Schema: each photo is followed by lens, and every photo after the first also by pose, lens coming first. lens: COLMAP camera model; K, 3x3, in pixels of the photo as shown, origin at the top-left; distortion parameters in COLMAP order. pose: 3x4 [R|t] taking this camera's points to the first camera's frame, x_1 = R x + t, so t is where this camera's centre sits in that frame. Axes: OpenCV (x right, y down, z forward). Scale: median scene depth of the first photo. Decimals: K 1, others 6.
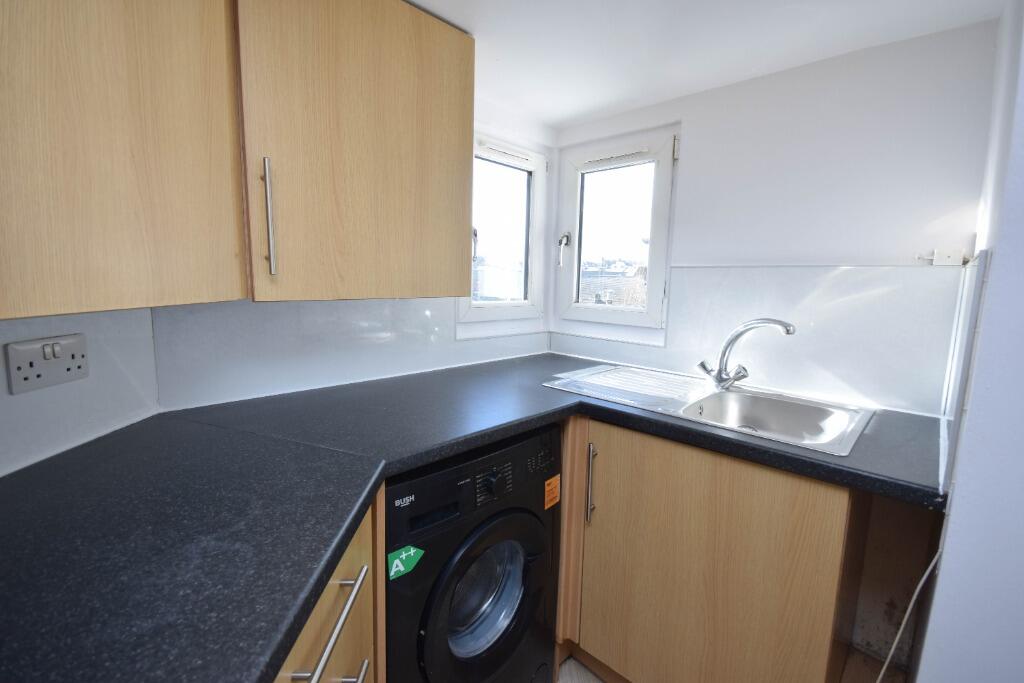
lens RADIAL K [[464.8, 0, 512.0], [0, 464.8, 341.5], [0, 0, 1]] dist [0.001863, 0.000150]
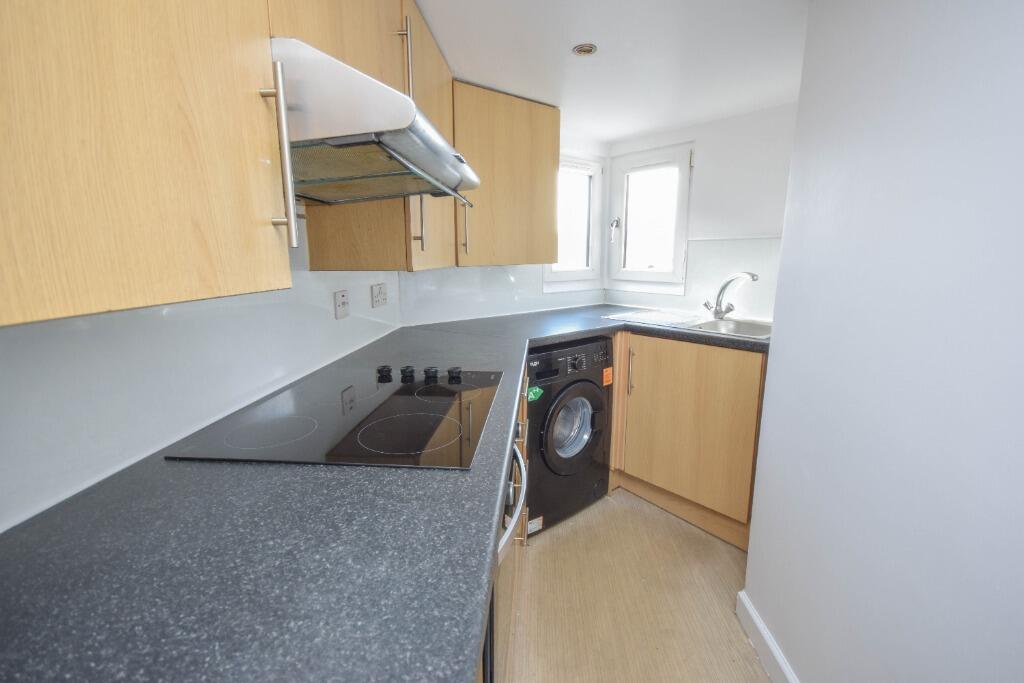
lens RADIAL K [[464.8, 0, 512.0], [0, 464.8, 341.5], [0, 0, 1]] dist [0.001863, 0.000150]
pose [[0.994052, -0.008933, -0.108539, -0.074410], [0.014913, 0.998407, 0.054409, 0.093245], [0.107880, -0.055704, 0.992602, -0.707383]]
